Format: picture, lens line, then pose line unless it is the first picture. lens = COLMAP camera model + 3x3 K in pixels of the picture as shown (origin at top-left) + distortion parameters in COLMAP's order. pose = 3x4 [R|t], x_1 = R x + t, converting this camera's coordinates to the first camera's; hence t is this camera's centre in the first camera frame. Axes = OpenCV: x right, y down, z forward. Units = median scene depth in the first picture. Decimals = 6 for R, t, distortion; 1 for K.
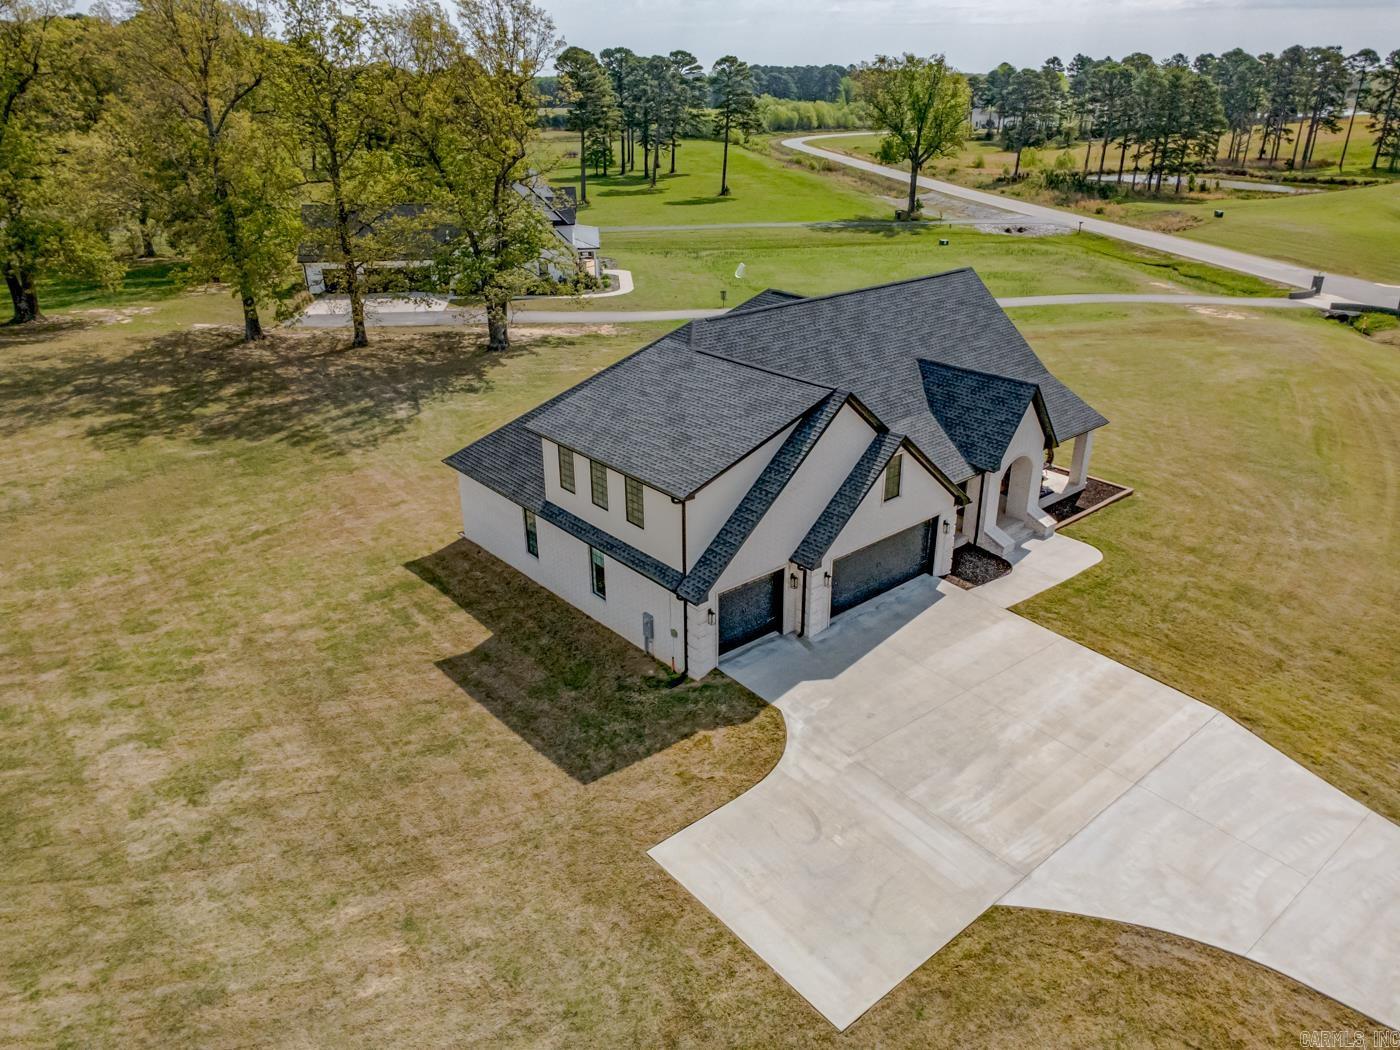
lens RADIAL K [[994.8, 0, 704.5], [0, 994.8, 491.3], [0, 0, 1]] dist [0.003175, 0.001308]
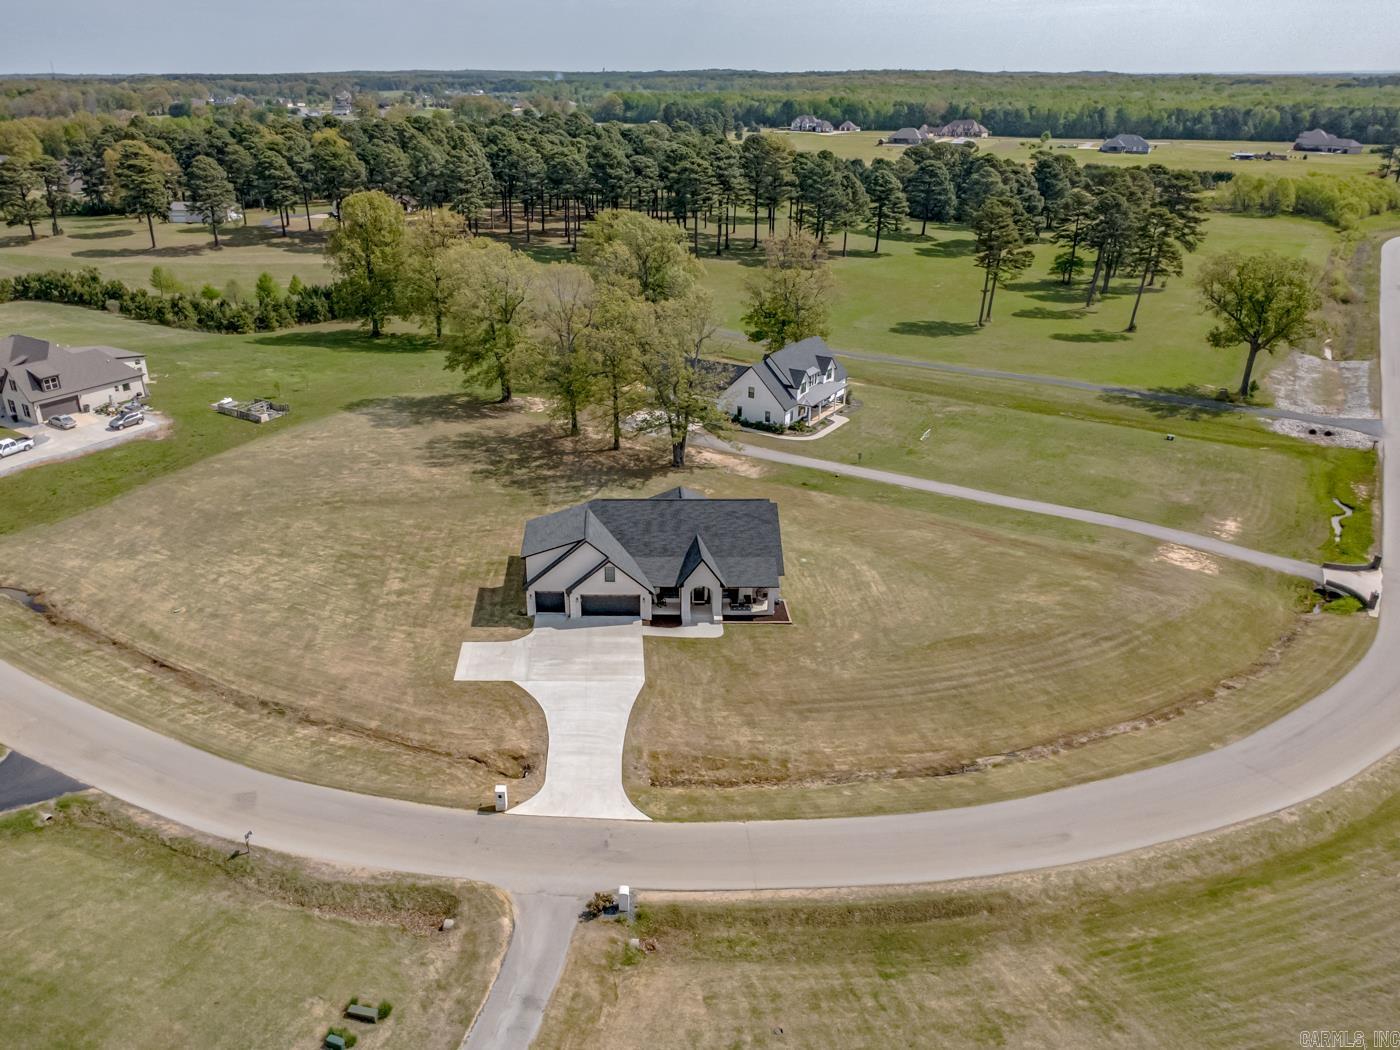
lens RADIAL K [[1038.8, 0, 579.7], [0, 1038.8, 524.3], [0, 0, 1]] dist [-0.001435, 0.002032]
pose [[0.746237, 0.264846, -0.610727, 1.518105], [-0.249173, 0.961883, 0.112667, -0.368965], [0.617287, 0.068100, 0.783785, -1.094320]]
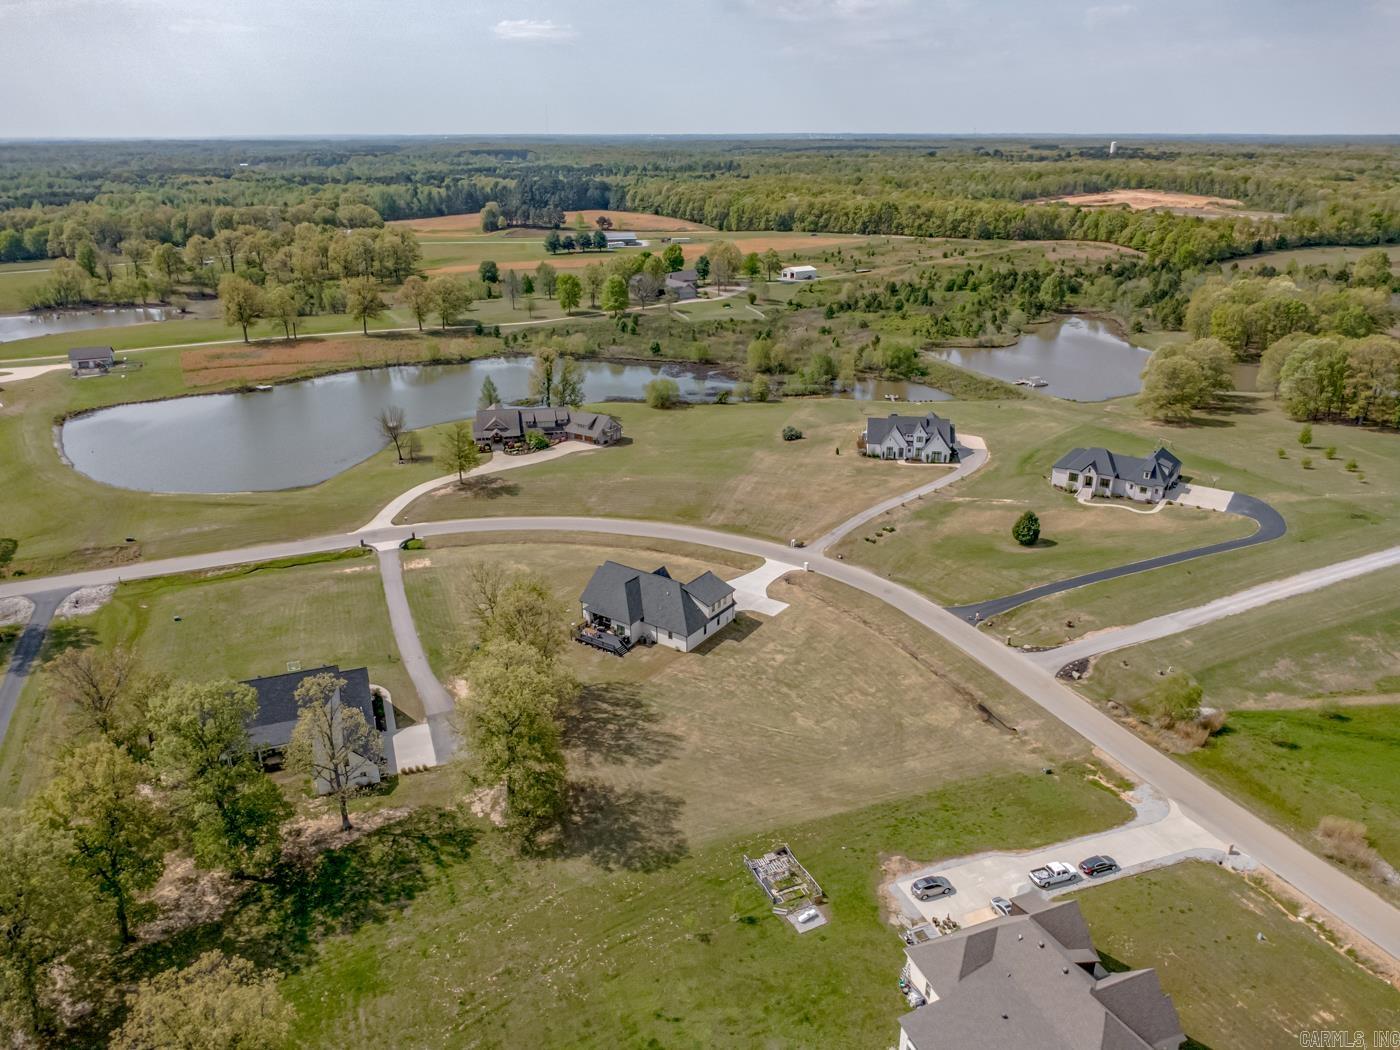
lens RADIAL K [[980.9, 0, 700.0], [0, 980.9, 525.0], [0, 0, 1]] dist [0.006331, 0.000816]
pose [[-0.254145, -0.355537, 0.899446, -3.866486], [0.372458, 0.822277, 0.430274, -2.205926], [-0.892572, 0.444358, -0.076555, 1.052555]]
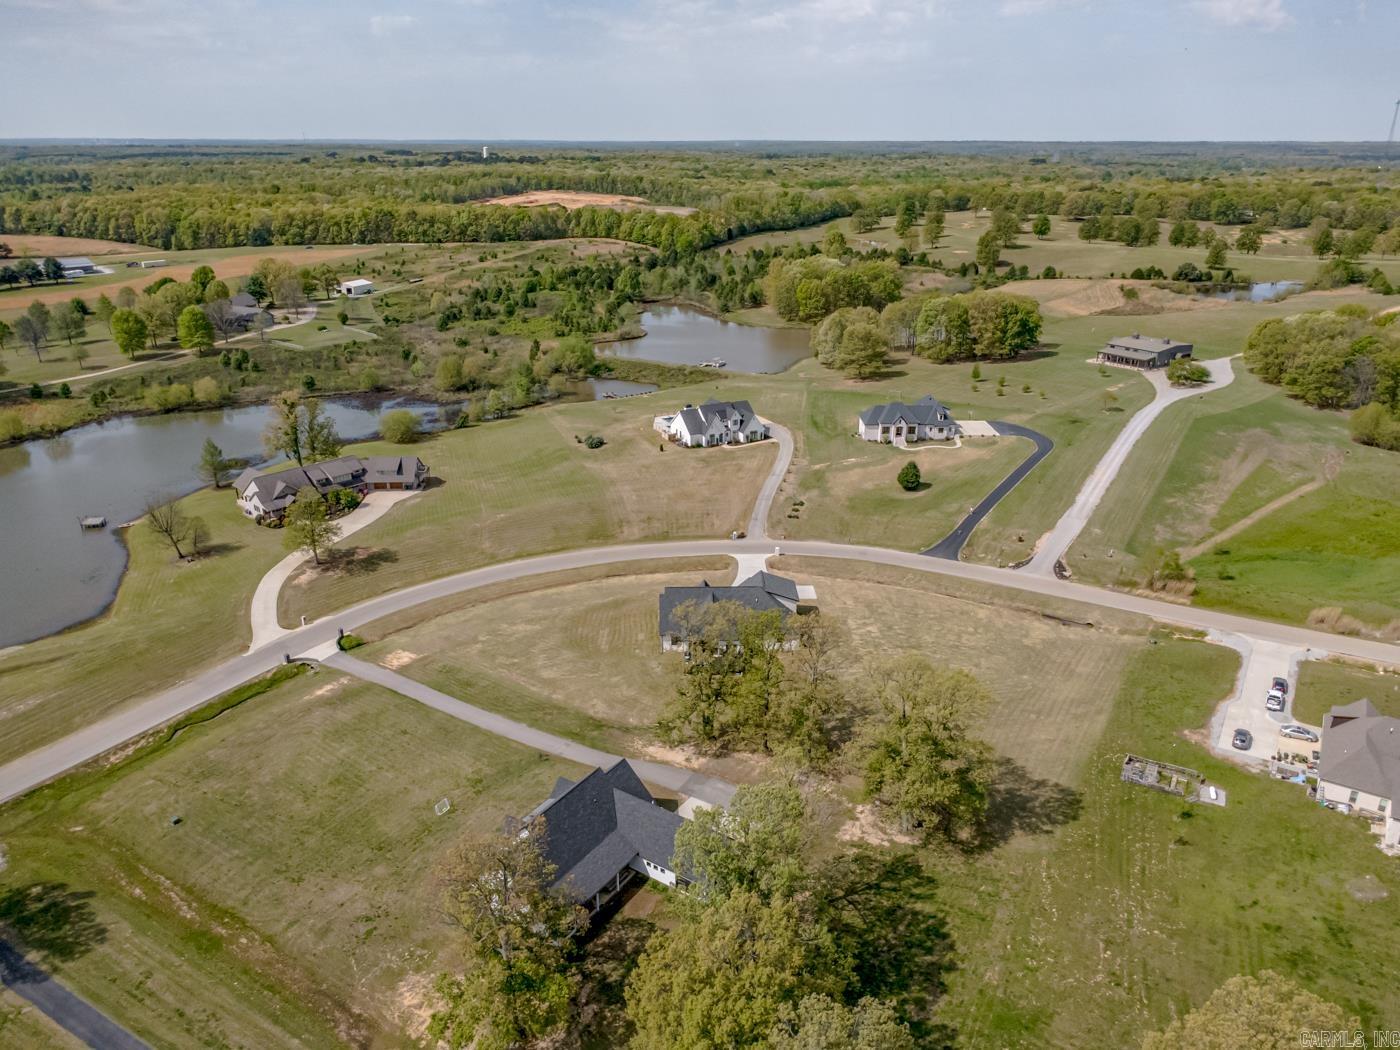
lens RADIAL K [[980.9, 0, 700.0], [0, 980.9, 525.0], [0, 0, 1]] dist [0.006331, 0.000816]
pose [[-0.773628, -0.228587, 0.590972, -2.297556], [0.246322, 0.750812, 0.612867, -3.069849], [-0.583803, 0.619701, -0.524543, 3.164289]]
